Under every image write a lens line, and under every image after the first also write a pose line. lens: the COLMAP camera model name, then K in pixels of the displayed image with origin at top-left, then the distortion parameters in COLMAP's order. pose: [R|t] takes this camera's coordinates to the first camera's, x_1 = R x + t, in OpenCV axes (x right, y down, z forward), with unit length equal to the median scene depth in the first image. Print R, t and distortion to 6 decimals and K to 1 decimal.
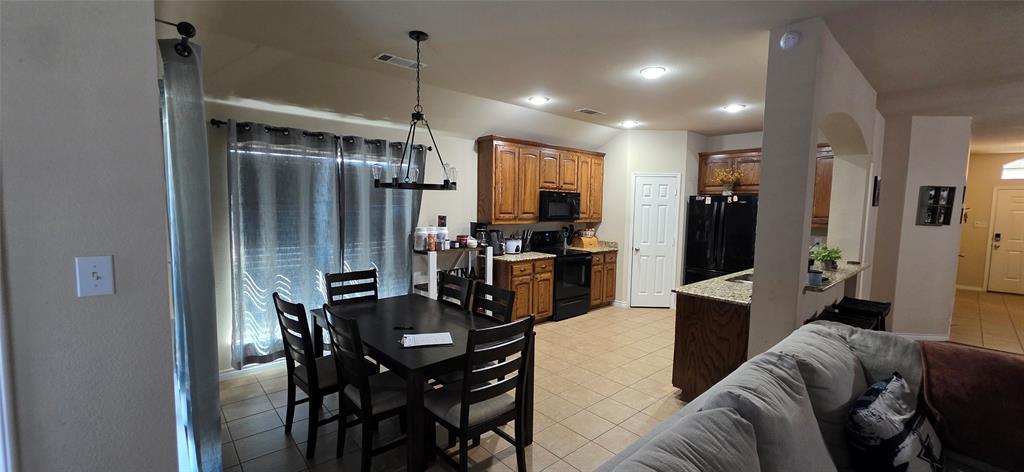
lens RADIAL K [[406.9, 0, 512.0], [0, 406.9, 236.0], [0, 0, 1]] dist [0.000535, 0.000172]
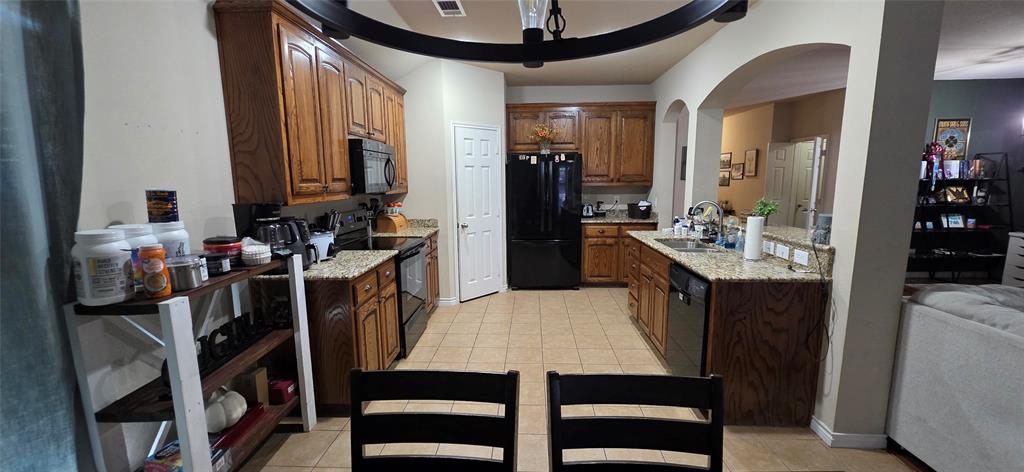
lens RADIAL K [[406.9, 0, 512.0], [0, 406.9, 236.0], [0, 0, 1]] dist [0.000535, 0.000172]
pose [[0.689460, -0.126602, 0.713174, -0.207971], [0.077268, 0.991843, 0.101372, -0.021862], [-0.720191, -0.014786, 0.693618, 0.506447]]
